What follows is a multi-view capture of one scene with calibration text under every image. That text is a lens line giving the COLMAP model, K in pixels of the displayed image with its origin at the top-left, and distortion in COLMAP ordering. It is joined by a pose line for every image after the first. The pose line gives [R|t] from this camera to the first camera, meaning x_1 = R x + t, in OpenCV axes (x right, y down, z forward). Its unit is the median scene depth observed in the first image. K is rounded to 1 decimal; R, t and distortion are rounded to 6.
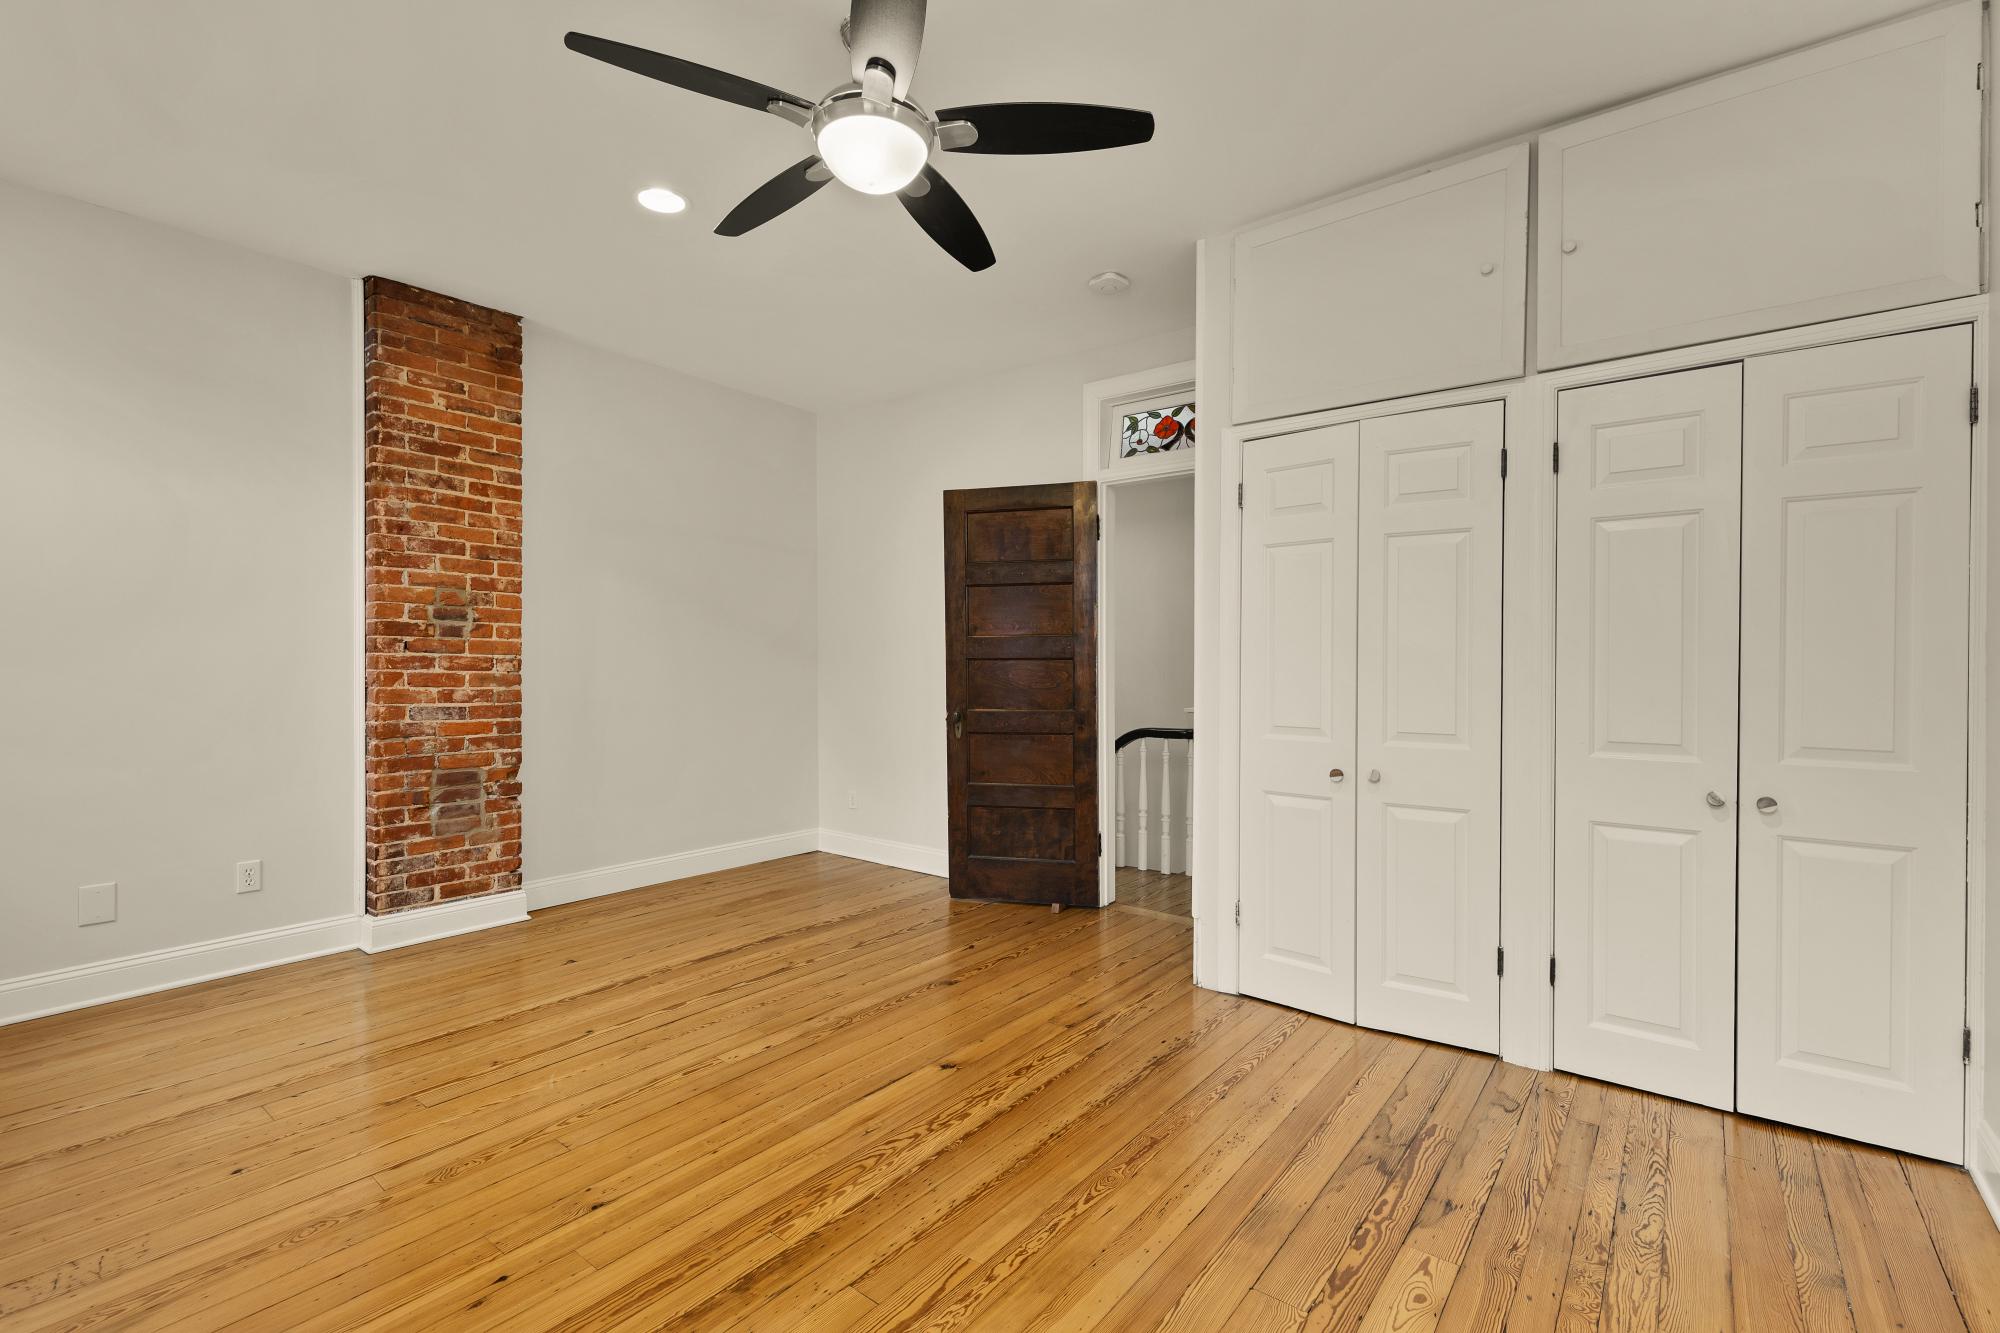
lens RADIAL K [[893.1, 0, 1000.0], [0, 893.1, 666.5], [0, 0, 1]] dist [0.004963, -0.003193]
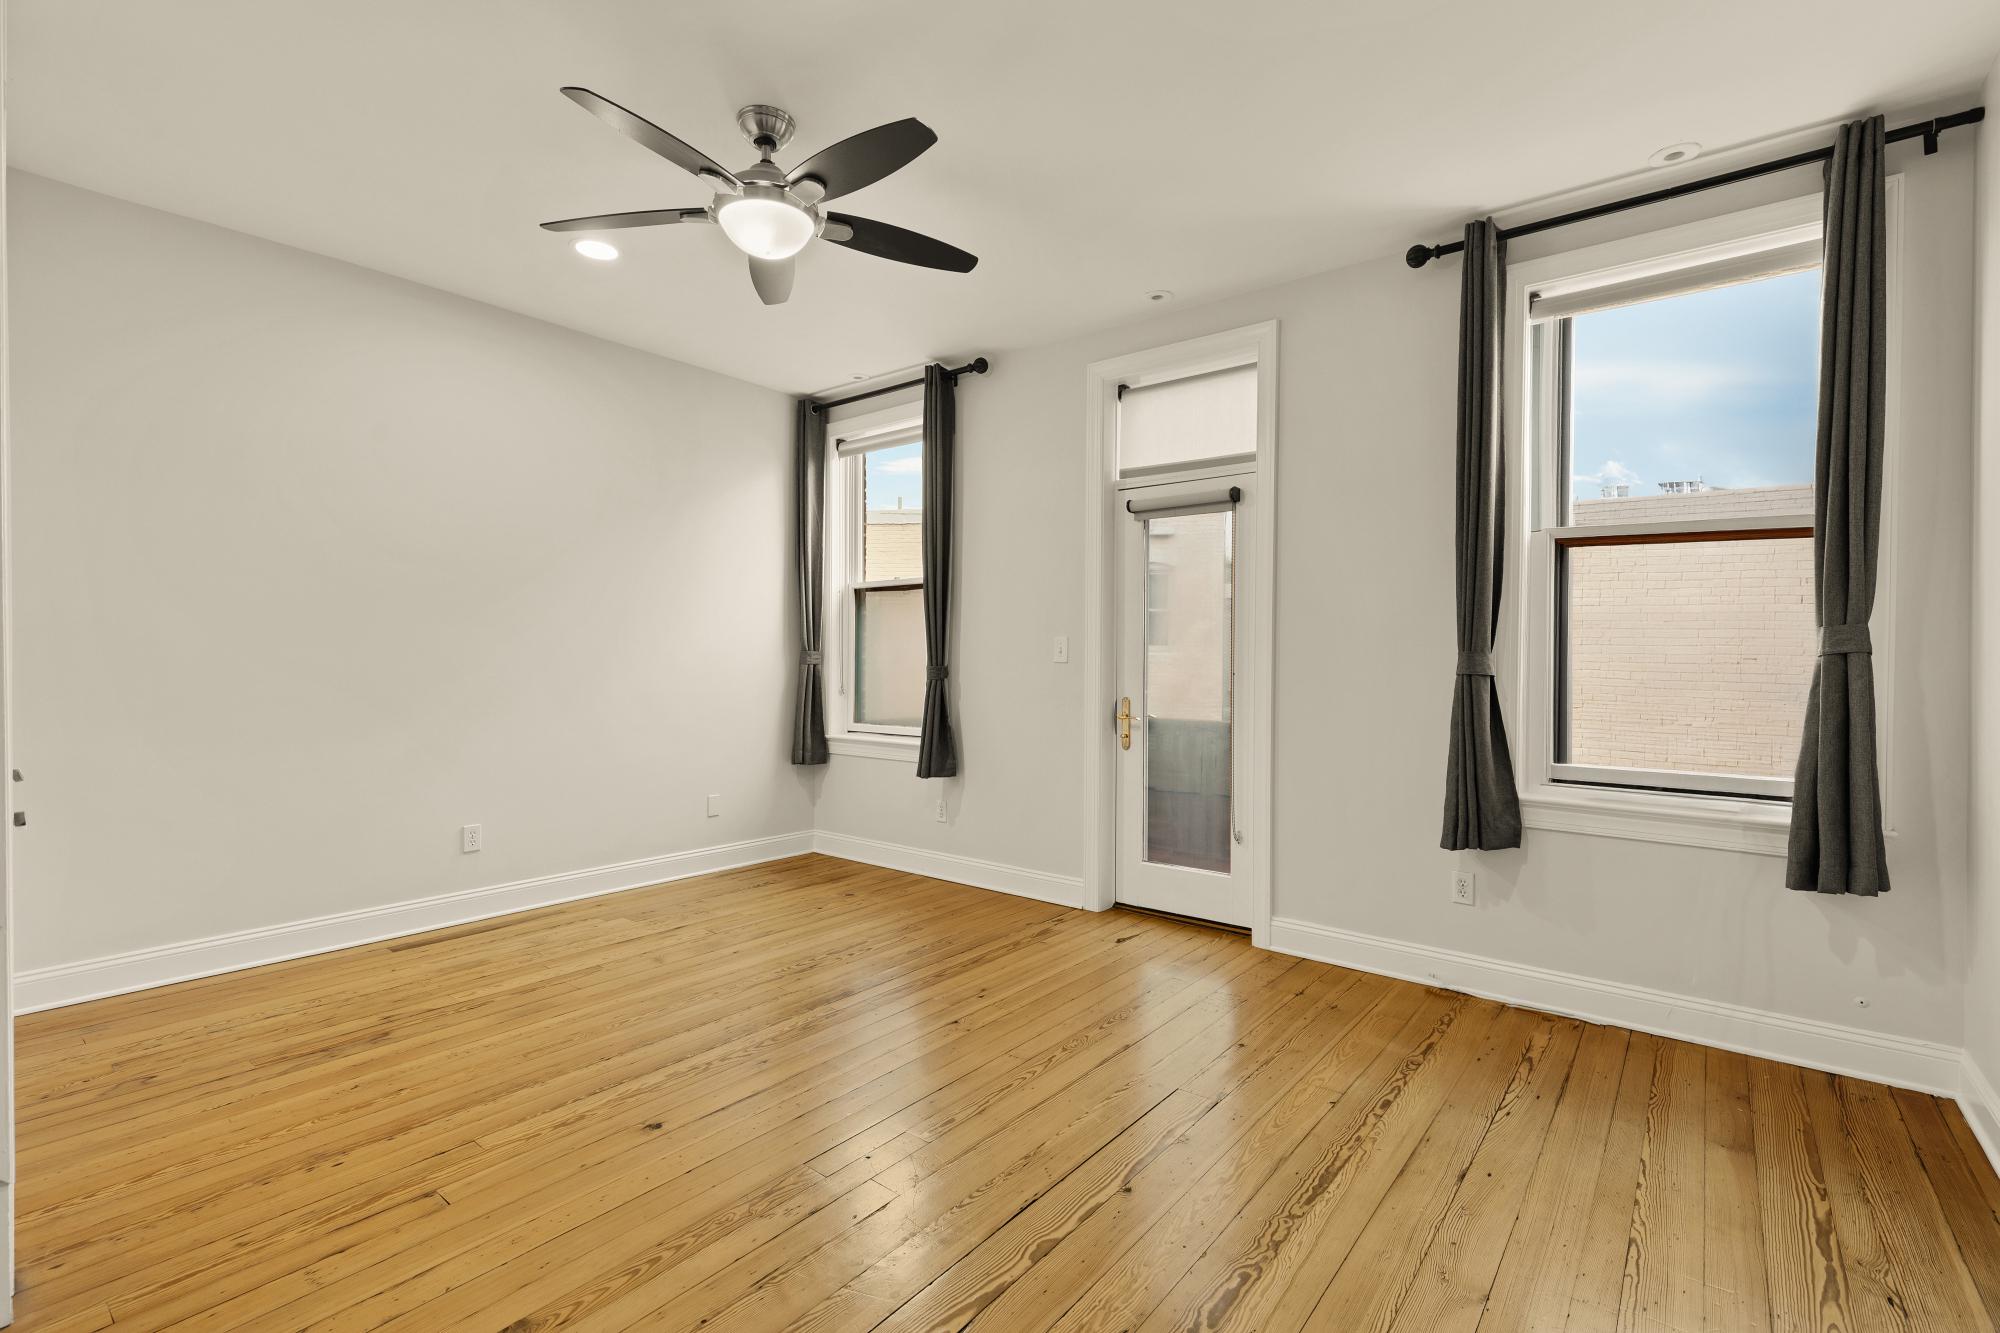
lens RADIAL K [[893.1, 0, 1000.0], [0, 893.1, 666.5], [0, 0, 1]] dist [0.004963, -0.003193]
pose [[-0.999929, -0.010806, 0.005077, -0.453194], [-0.010748, 0.999879, 0.011222, -0.010924], [-0.005197, 0.011167, -0.999924, 2.145515]]
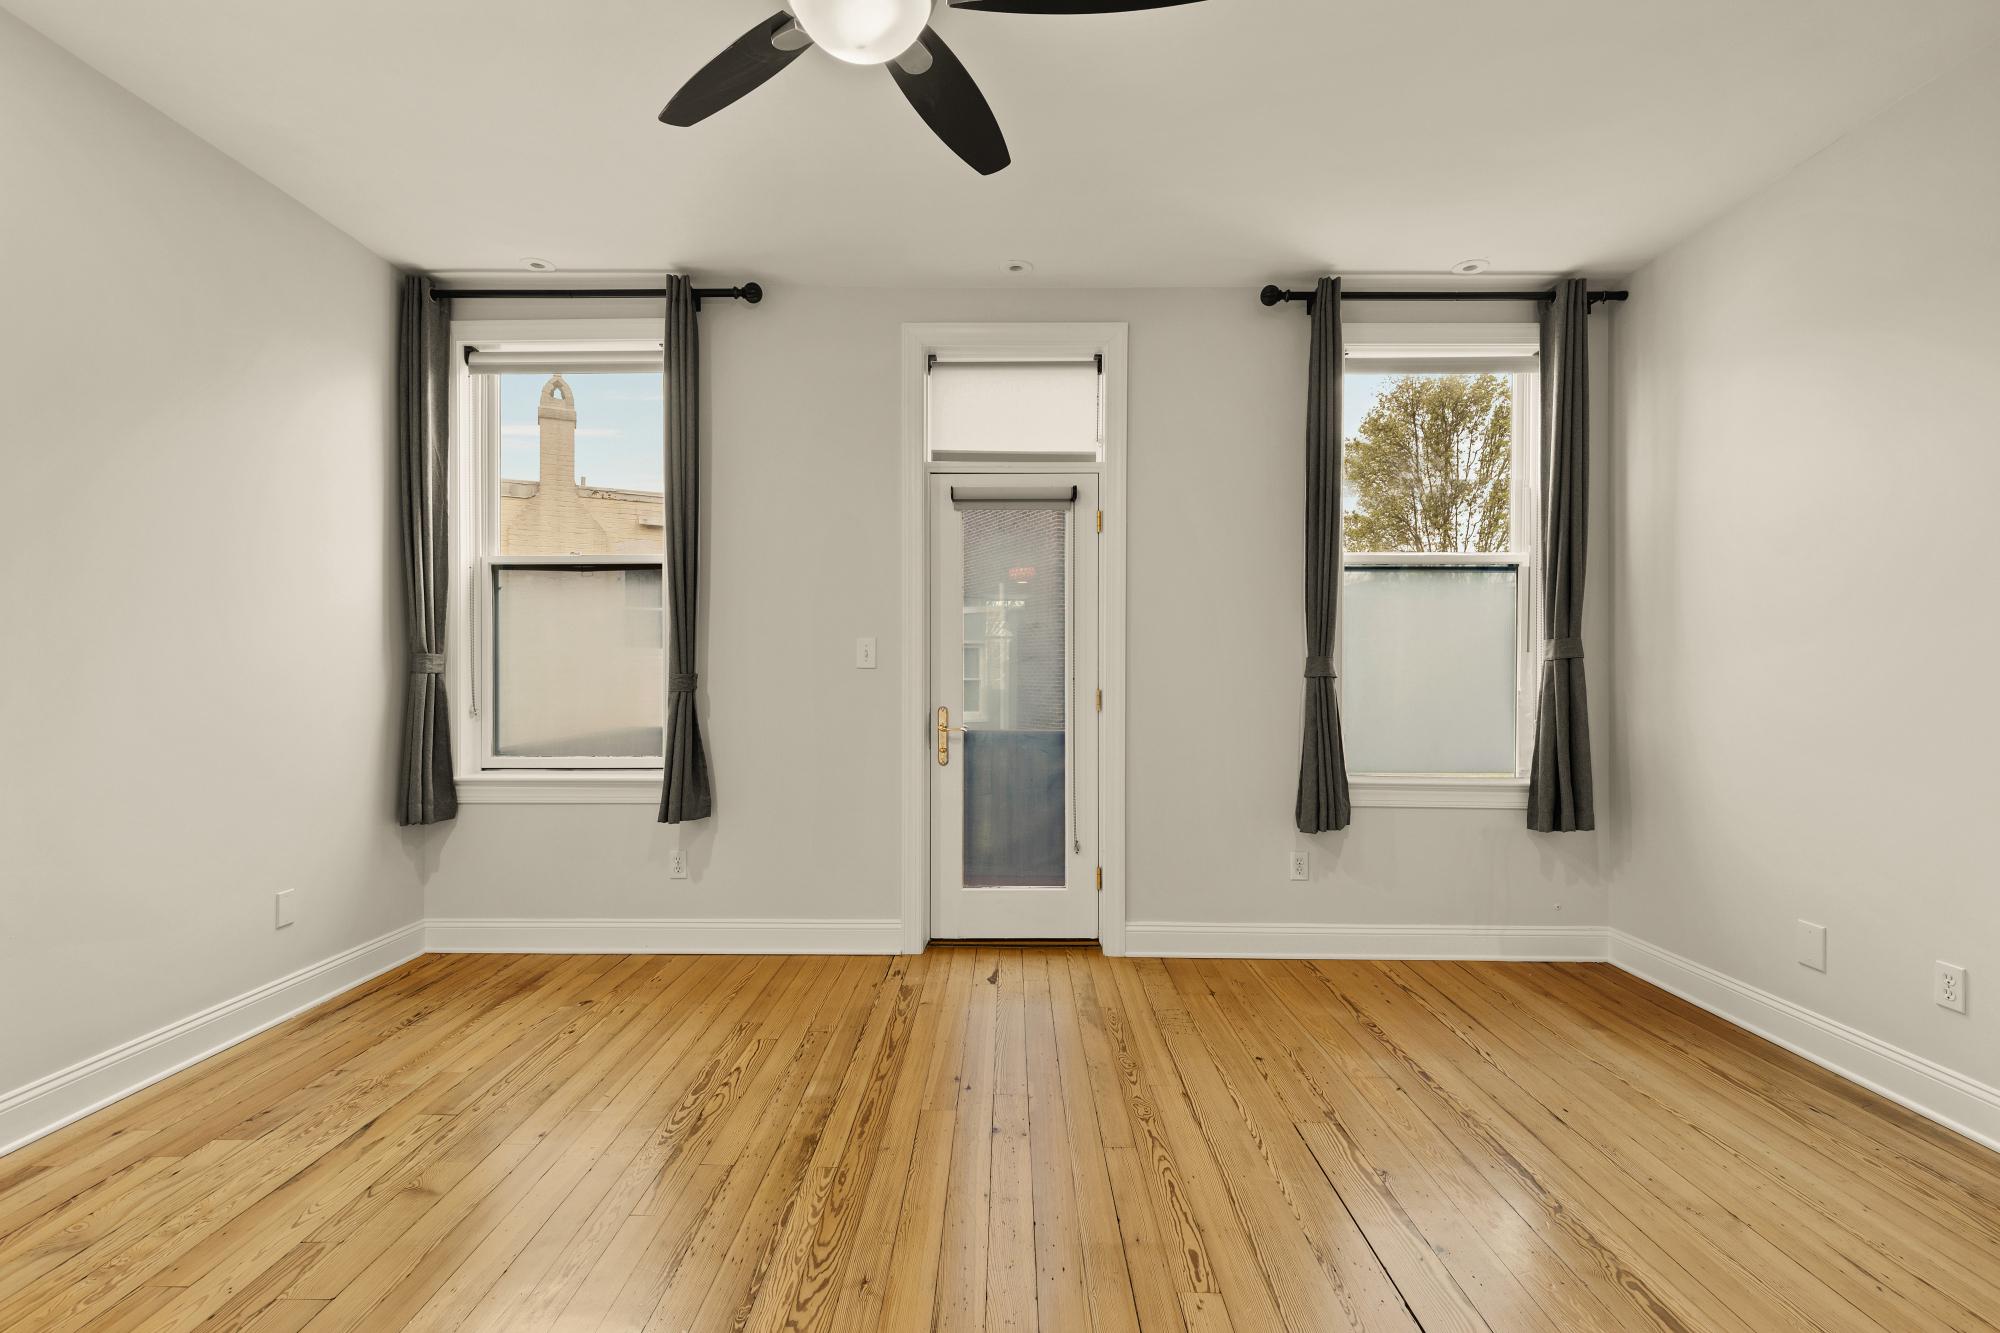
lens RADIAL K [[893.1, 0, 1000.0], [0, 893.1, 666.5], [0, 0, 1]] dist [0.004963, -0.003193]
pose [[-0.793416, -0.005363, -0.608657, 0.225358], [-0.007527, 0.999971, 0.001001, -0.005687], [0.608634, 0.005375, -0.793433, 1.659385]]
